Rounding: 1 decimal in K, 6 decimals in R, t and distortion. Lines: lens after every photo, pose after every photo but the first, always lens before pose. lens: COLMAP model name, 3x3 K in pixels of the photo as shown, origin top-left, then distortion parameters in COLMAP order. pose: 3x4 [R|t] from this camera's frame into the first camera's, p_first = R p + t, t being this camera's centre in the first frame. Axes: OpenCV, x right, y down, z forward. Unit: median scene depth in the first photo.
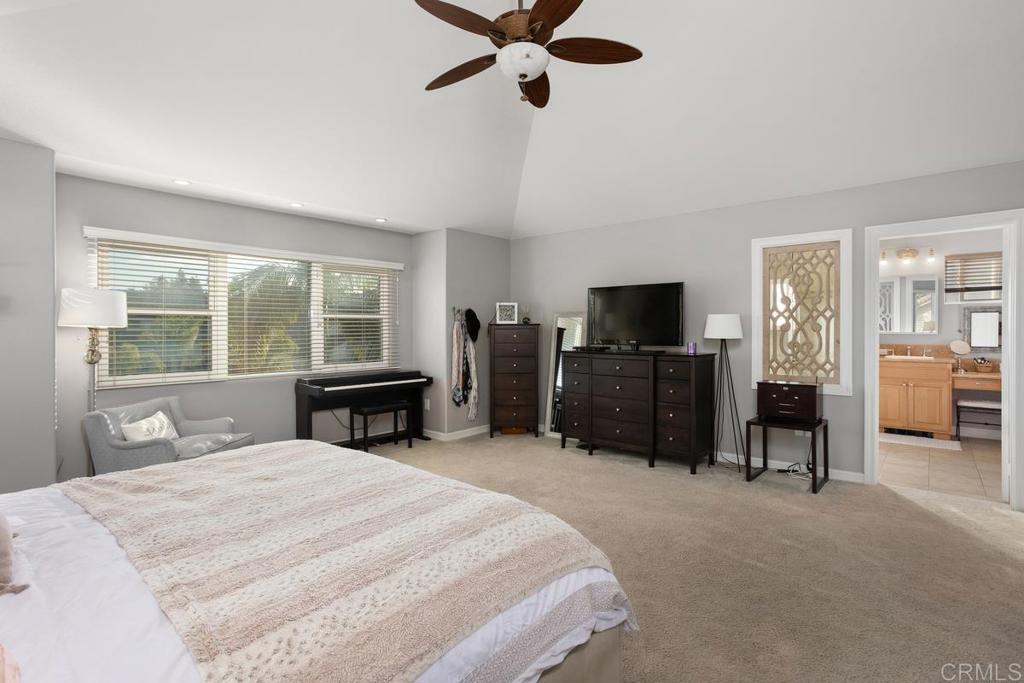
lens RADIAL K [[497.4, 0, 509.5], [0, 497.4, 341.3], [0, 0, 1]] dist [-0.054778, 0.036888]
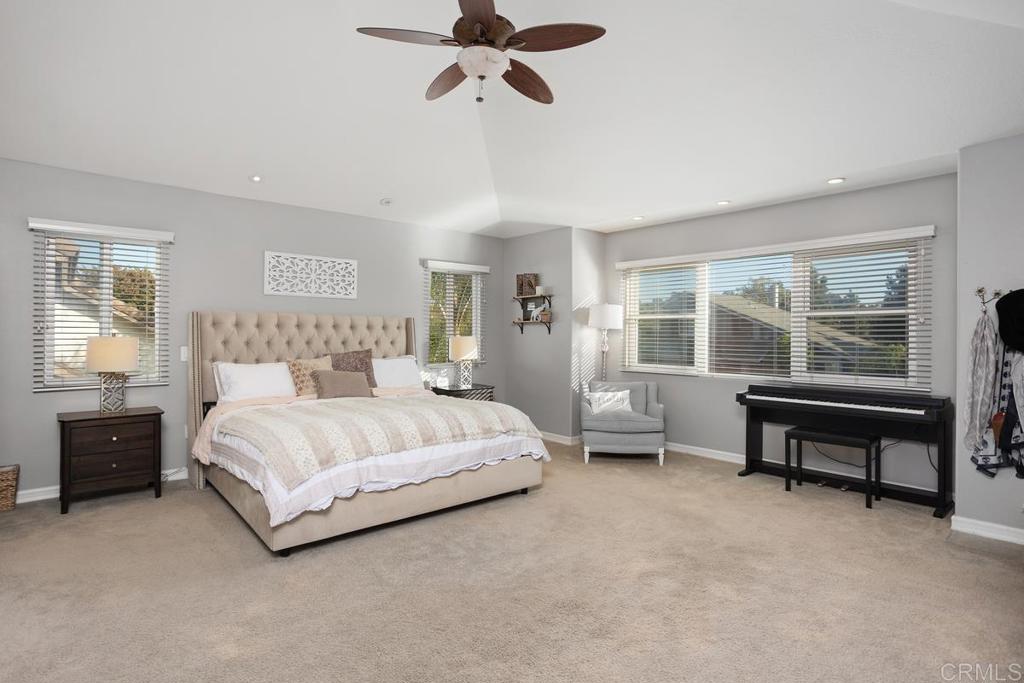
lens RADIAL K [[526.1, 0, 510.8], [0, 526.1, 338.2], [0, 0, 1]] dist [-0.000247, 0.000129]
pose [[-0.121530, 0.014157, -0.992487, 0.644222], [-0.022603, 0.999600, 0.017026, -0.016594], [0.992330, 0.024502, -0.121161, 0.694762]]
